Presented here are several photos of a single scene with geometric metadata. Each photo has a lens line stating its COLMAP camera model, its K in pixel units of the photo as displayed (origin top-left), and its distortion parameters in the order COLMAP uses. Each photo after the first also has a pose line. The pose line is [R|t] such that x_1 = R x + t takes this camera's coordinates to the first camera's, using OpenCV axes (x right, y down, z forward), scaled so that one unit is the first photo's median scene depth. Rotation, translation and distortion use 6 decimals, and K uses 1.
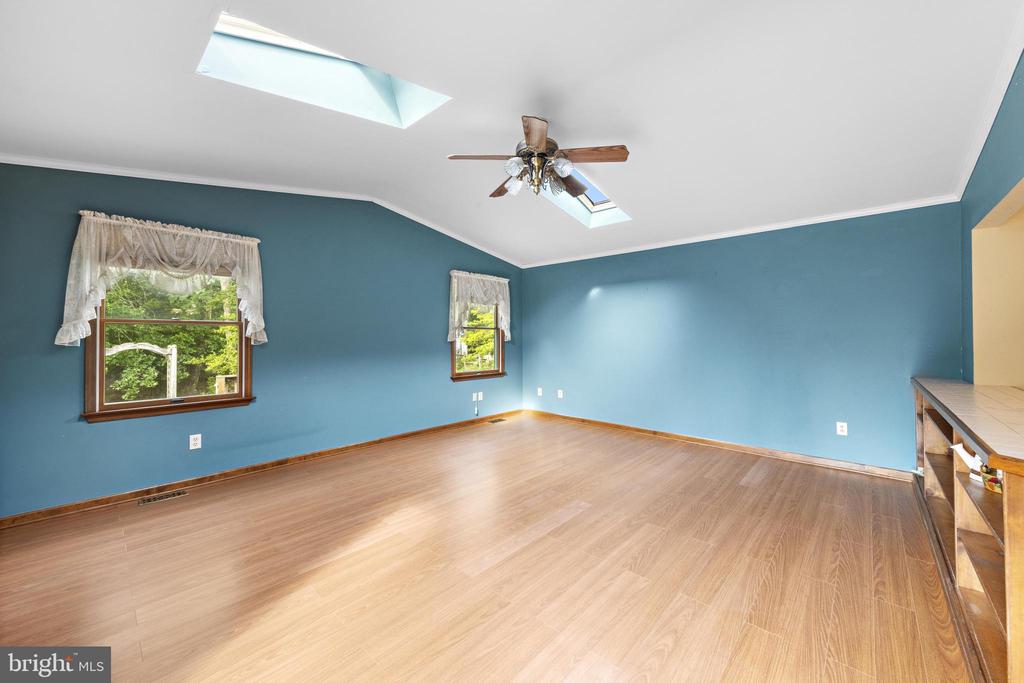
lens RADIAL K [[385.7, 0, 511.8], [0, 385.7, 335.0], [0, 0, 1]] dist [0.005156, -0.000072]
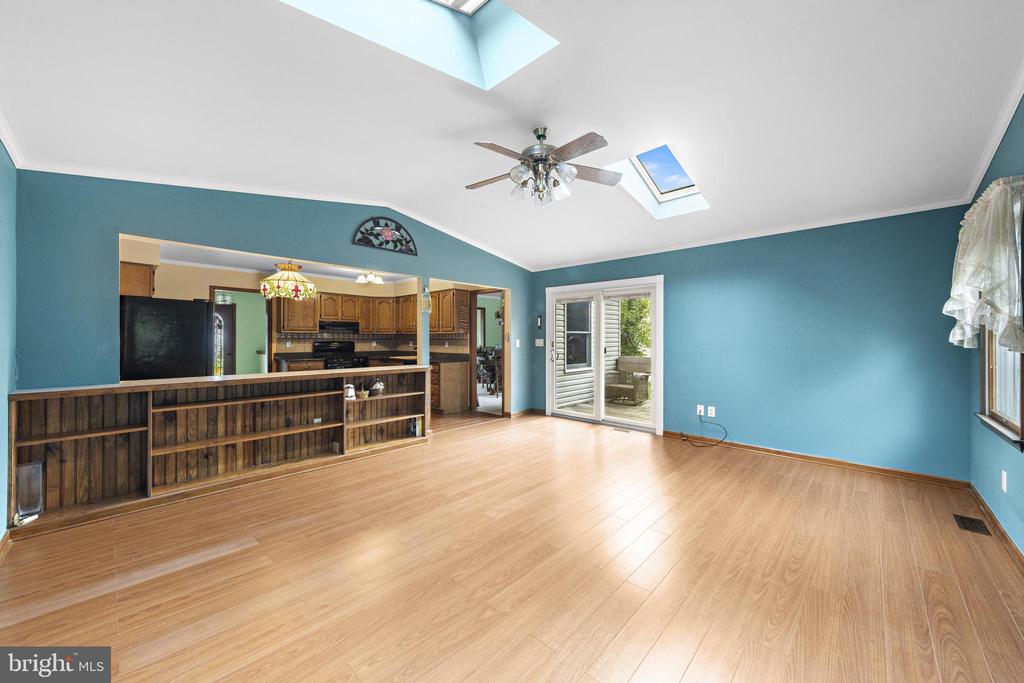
lens RADIAL K [[376.7, 0, 517.1], [0, 376.7, 337.7], [0, 0, 1]] dist [0.000589, -0.000333]
pose [[-0.999990, -0.002302, 0.003857, 0.108846], [-0.002334, 0.999963, -0.008319, 0.010046], [-0.003838, -0.008328, -0.999958, 1.721215]]
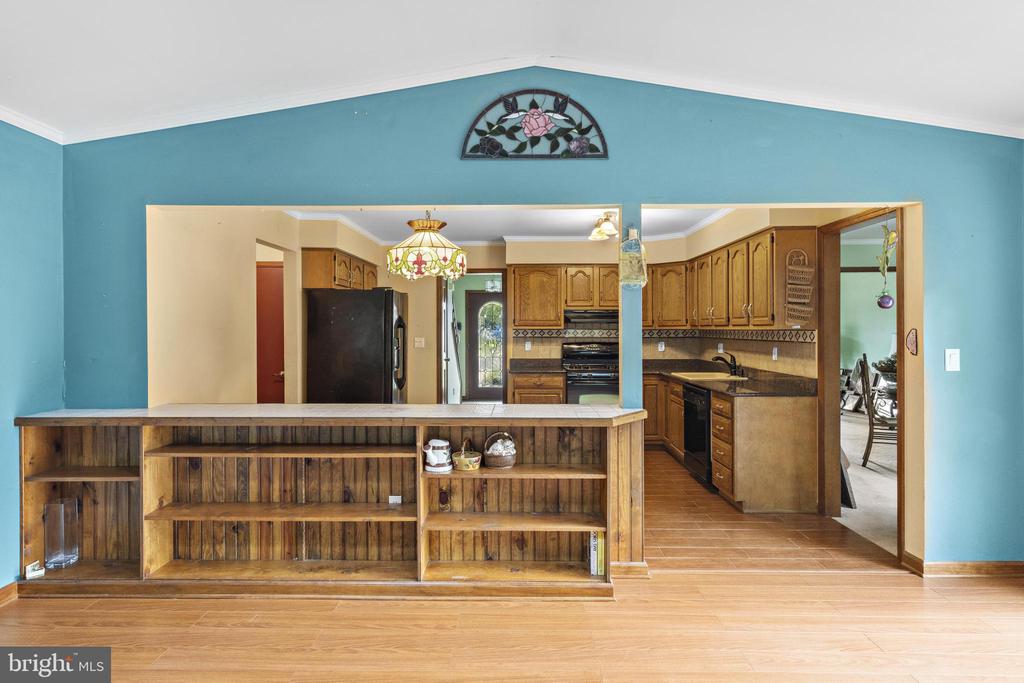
lens RADIAL K [[532.0, 0, 513.7], [0, 532.0, 330.8], [0, 0, 1]] dist [0.002064, 0.001478]
pose [[-0.665702, -0.001780, 0.746216, -0.062026], [-0.003373, 0.999994, -0.000624, -0.023157], [-0.746210, -0.002932, -0.665704, 0.998540]]
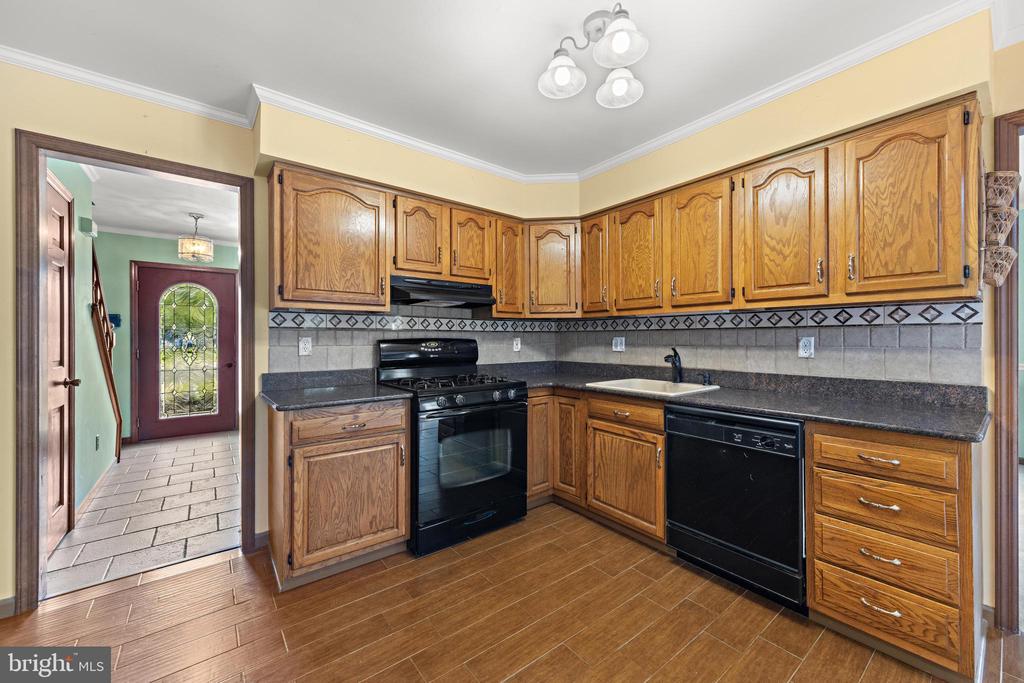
lens RADIAL K [[396.8, 0, 515.8], [0, 396.8, 337.0], [0, 0, 1]] dist [0.002267, 0.000170]
pose [[-0.986574, 0.002797, 0.163288, 0.883014], [0.001111, 0.999945, -0.010416, 0.023016], [-0.163308, -0.010095, -0.986523, 0.294559]]
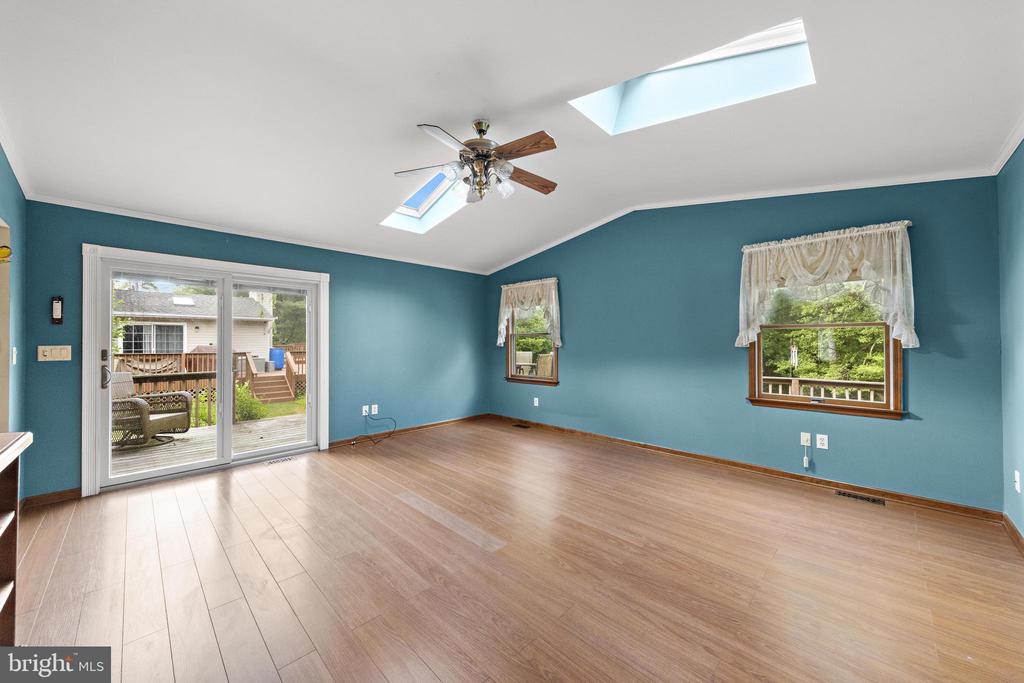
lens RADIAL K [[372.6, 0, 512.9], [0, 372.6, 338.8], [0, 0, 1]] dist [0.001586, -0.000006]
pose [[-0.031429, -0.009363, -0.999462, 0.869053], [0.011104, 0.999891, -0.009716, 0.005643], [0.999444, -0.011403, -0.031322, 0.950440]]
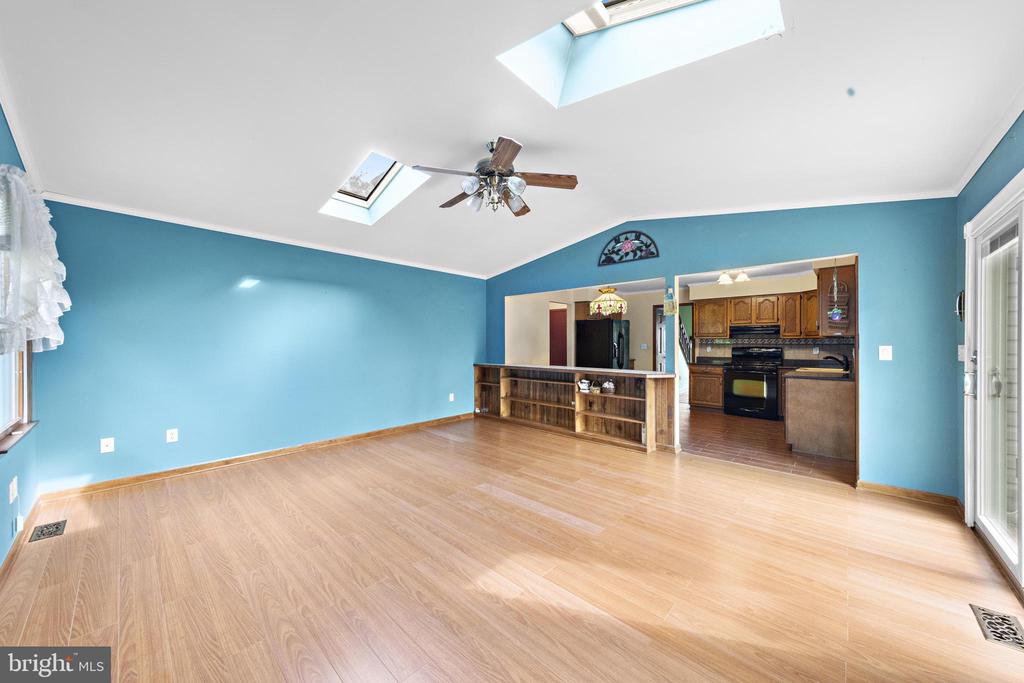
lens RADIAL K [[361.9, 0, 515.3], [0, 361.9, 345.1], [0, 0, 1]] dist [0.008895, -0.000051]
pose [[0.001619, -0.005615, 0.999983, -0.814827], [-0.006651, 0.999962, 0.005626, 0.003118], [-0.999977, -0.006660, 0.001581, 0.804946]]
